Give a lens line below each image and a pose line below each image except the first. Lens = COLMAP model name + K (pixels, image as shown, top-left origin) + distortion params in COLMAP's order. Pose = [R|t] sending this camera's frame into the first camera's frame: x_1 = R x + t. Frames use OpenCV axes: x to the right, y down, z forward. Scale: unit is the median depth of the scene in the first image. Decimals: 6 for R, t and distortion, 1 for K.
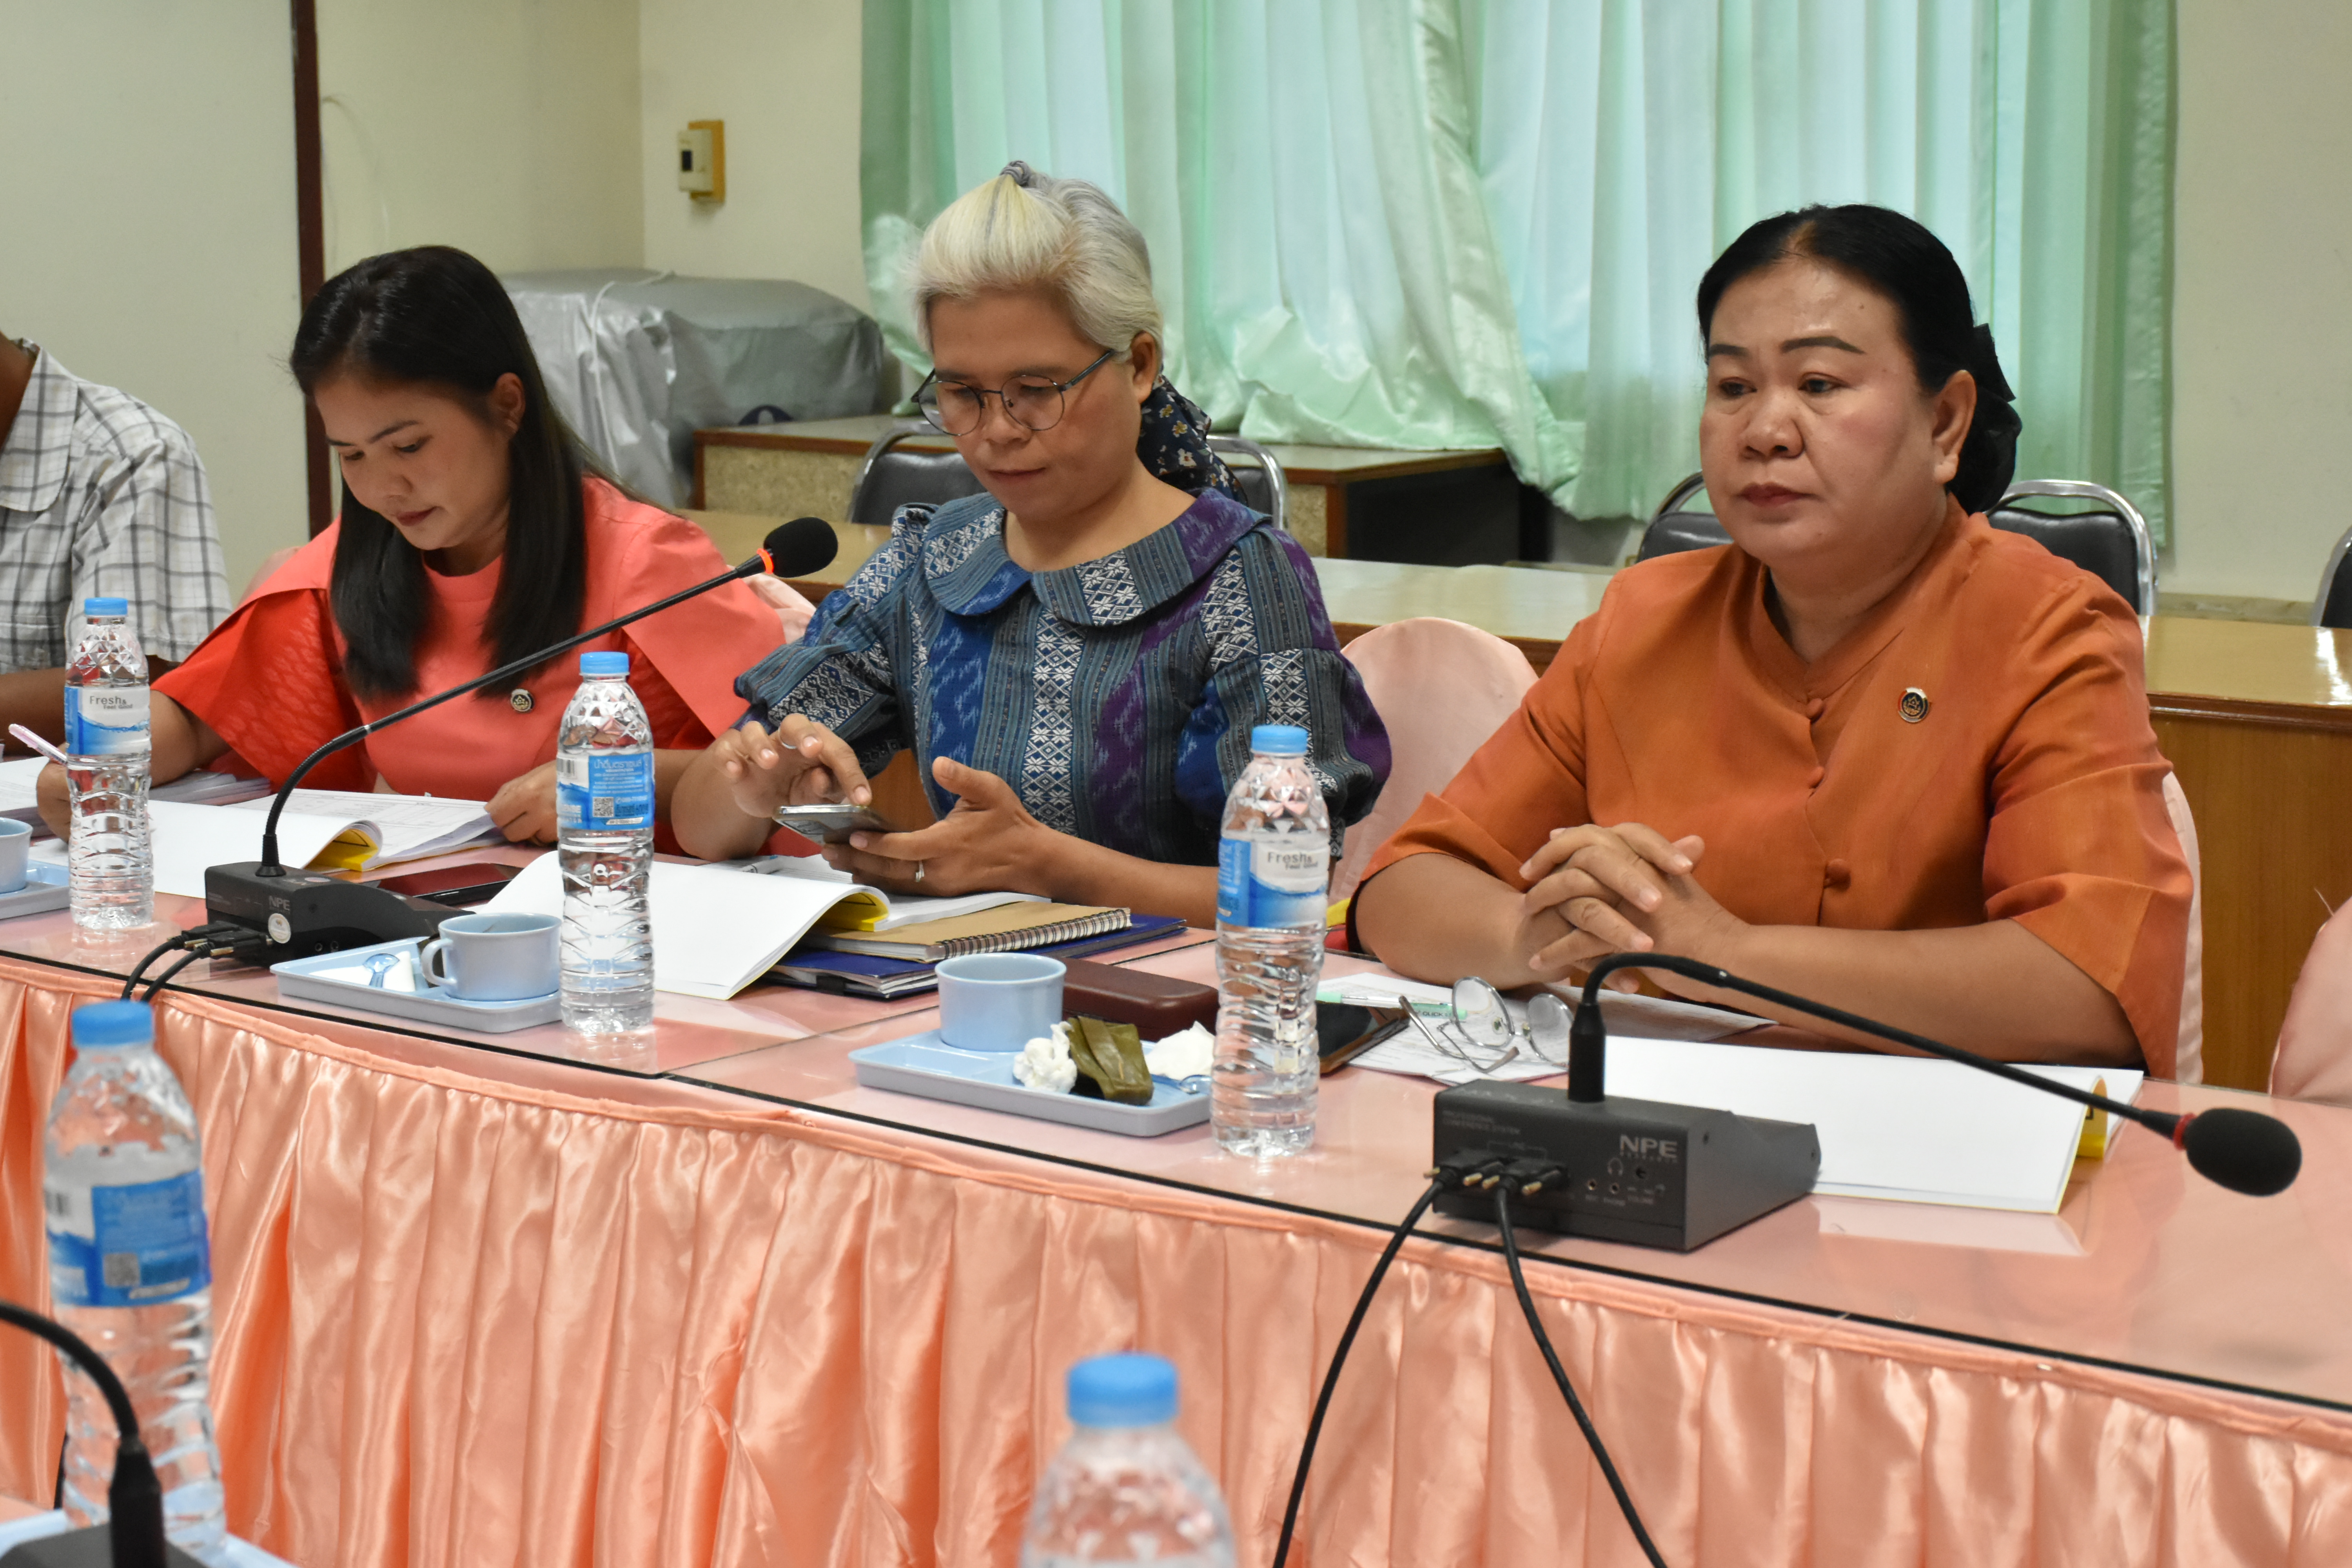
lens RADIAL K [[4312.6, 0, 1176.0], [0, 4312.6, 784.0], [0, 0, 1]] dist [0.023503, 0.055439]
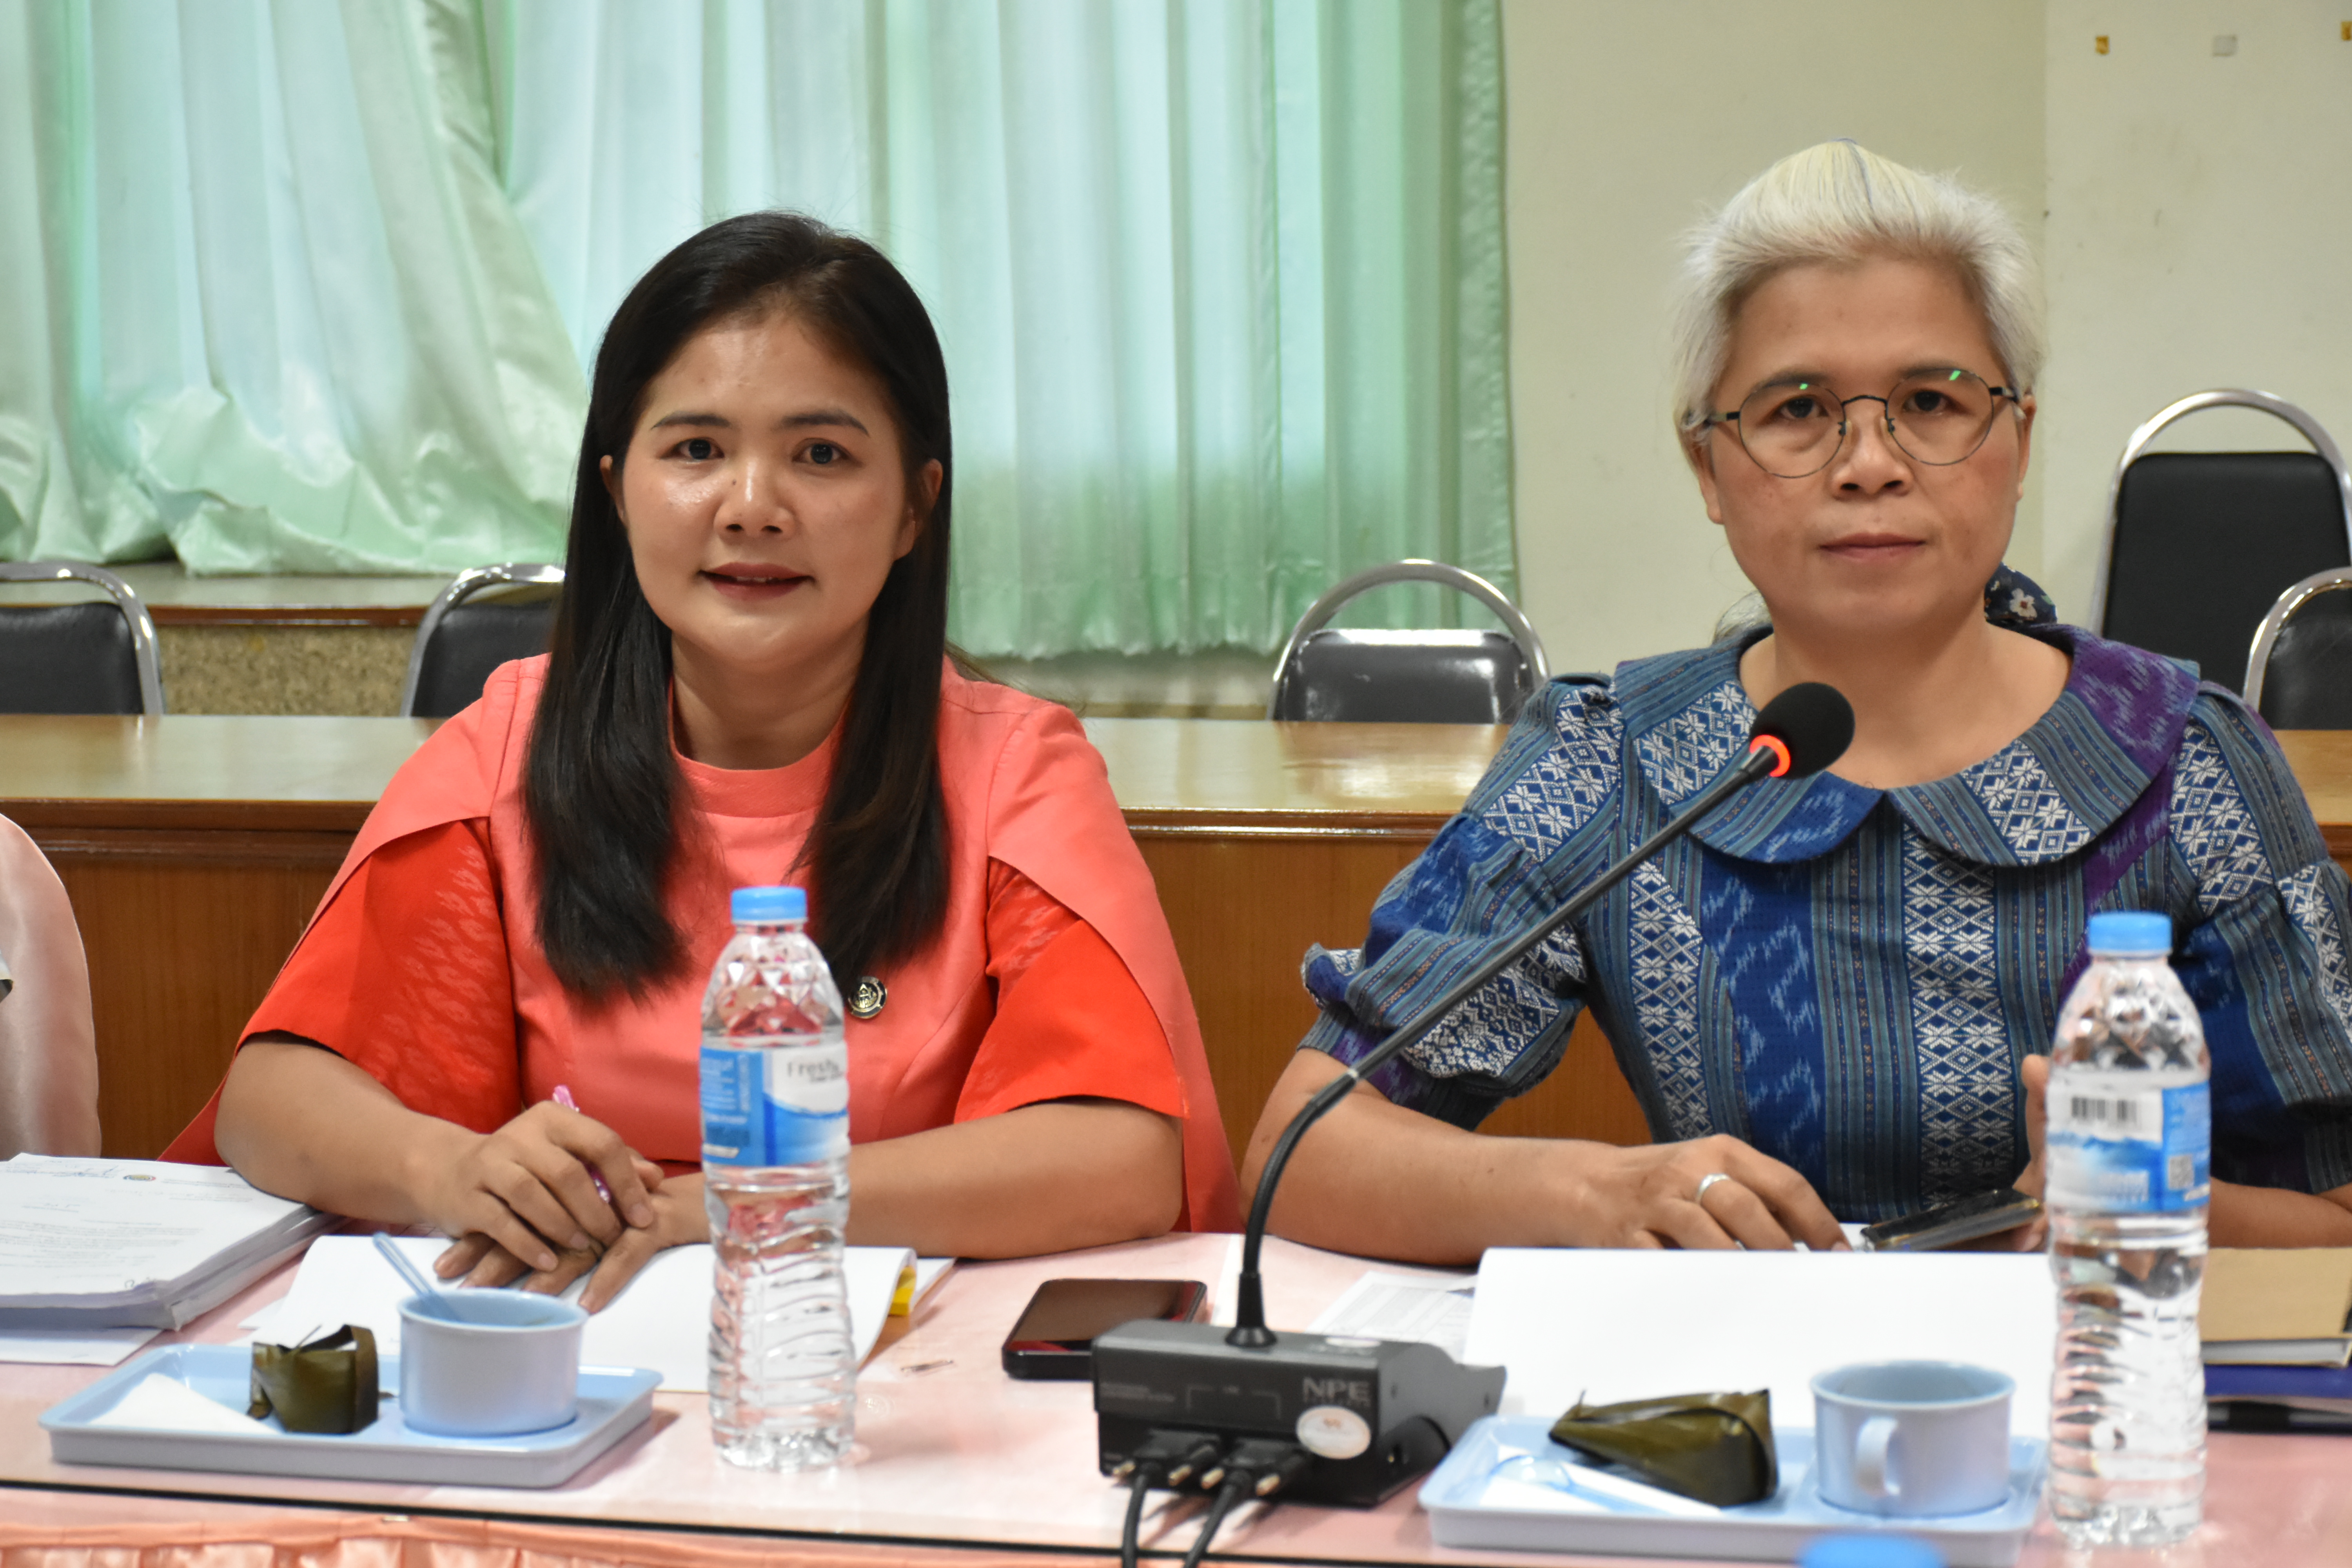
lens RADIAL K [[5209.3, 0, 1176.0], [0, 5209.3, 784.0], [0, 0, 1]] dist [0.025701, 0.262202]
pose [[0.910186, -0.067094, 0.408729, -0.219339], [0.079075, 0.996791, -0.012466, -0.023431], [-0.406581, 0.043666, 0.912571, 0.157409]]
